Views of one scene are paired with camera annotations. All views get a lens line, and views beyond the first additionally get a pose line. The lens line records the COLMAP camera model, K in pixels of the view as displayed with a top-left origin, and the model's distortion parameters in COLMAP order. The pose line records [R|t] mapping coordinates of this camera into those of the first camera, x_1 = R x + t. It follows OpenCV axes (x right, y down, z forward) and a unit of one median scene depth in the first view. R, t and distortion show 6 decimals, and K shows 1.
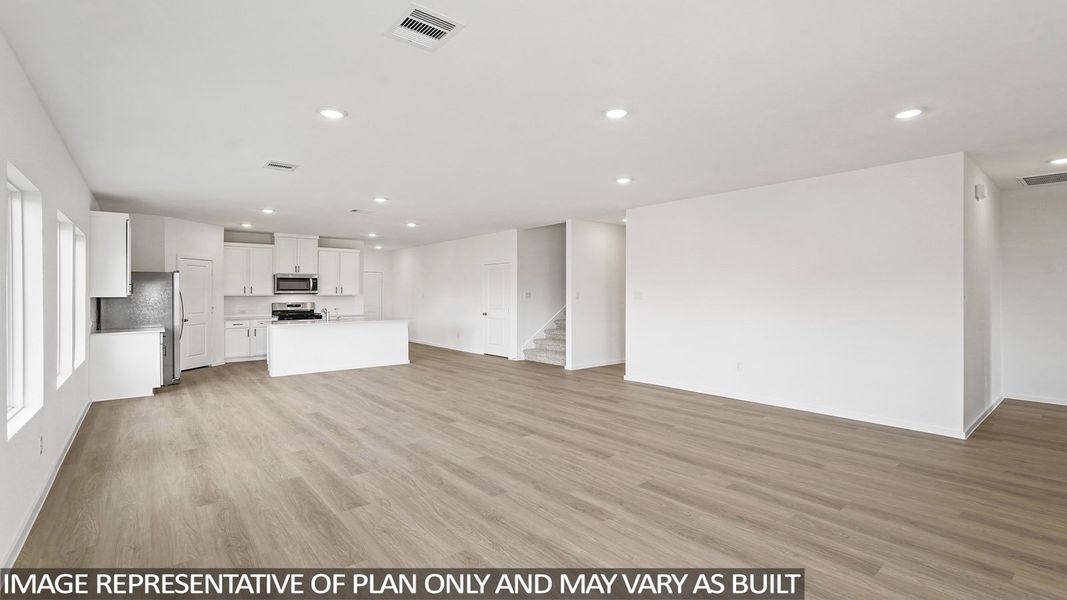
lens RADIAL K [[467.9, 0, 537.4], [0, 467.9, 292.4], [0, 0, 1]] dist [-0.003082, 0.000479]
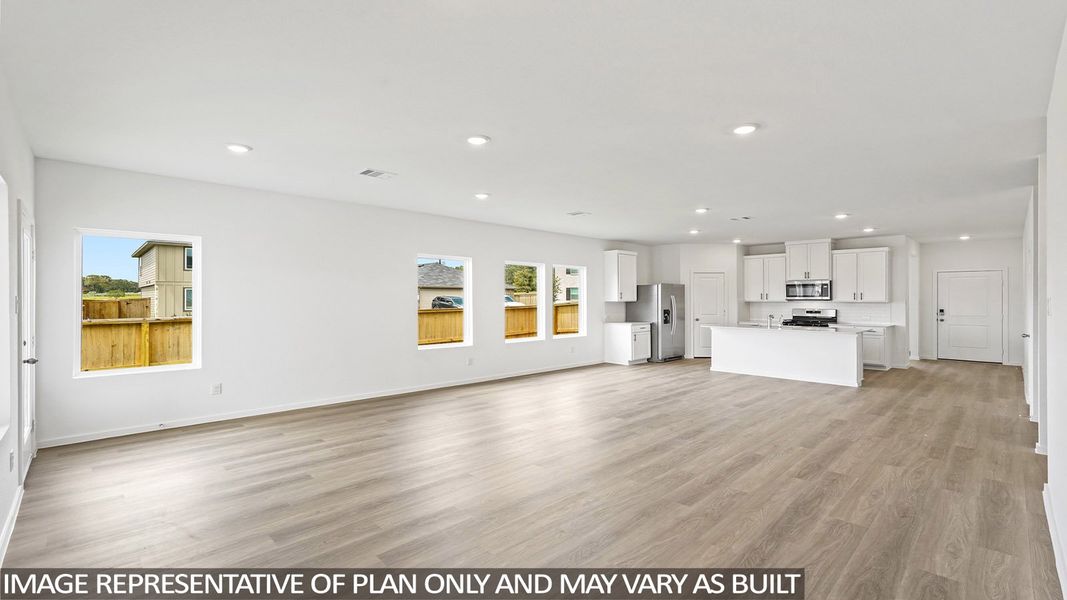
lens RADIAL K [[467.9, 0, 534.4], [0, 467.9, 301.5], [0, 0, 1]] dist [-0.003082, 0.000479]
pose [[0.086782, 0.006668, -0.996205, 0.433693], [-0.001340, 0.999977, 0.006576, 0.000252], [0.996226, 0.000764, 0.086789, 0.347234]]
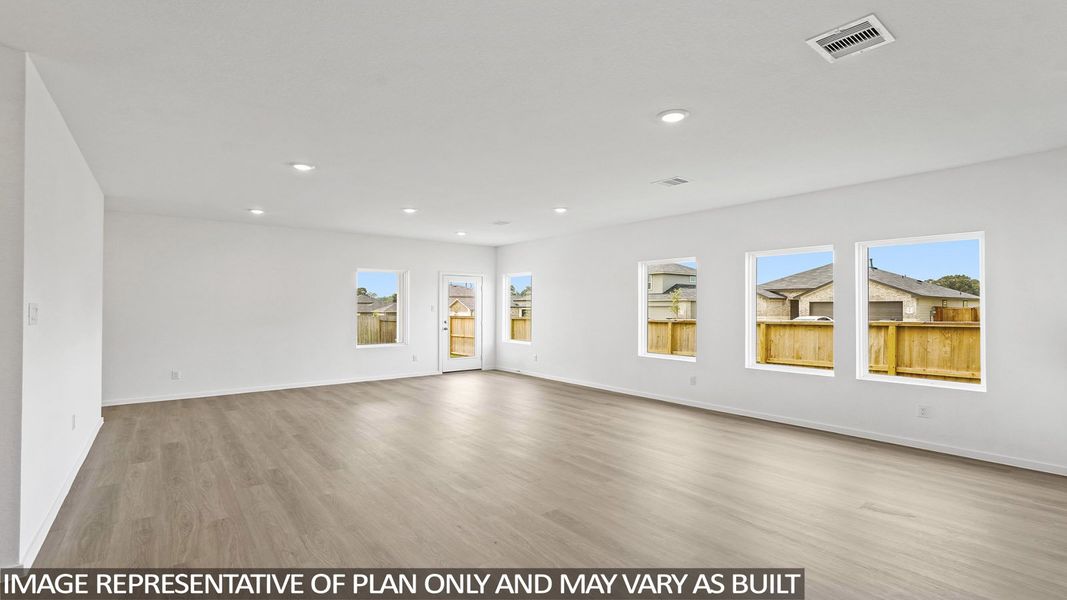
lens RADIAL K [[467.9, 0, 529.4], [0, 467.9, 303.5], [0, 0, 1]] dist [-0.003082, 0.000479]
pose [[-0.999676, 0.004594, 0.025036, -0.123552], [0.004452, 0.999974, -0.005759, -0.000220], [-0.025062, -0.005646, -0.999670, 0.963652]]
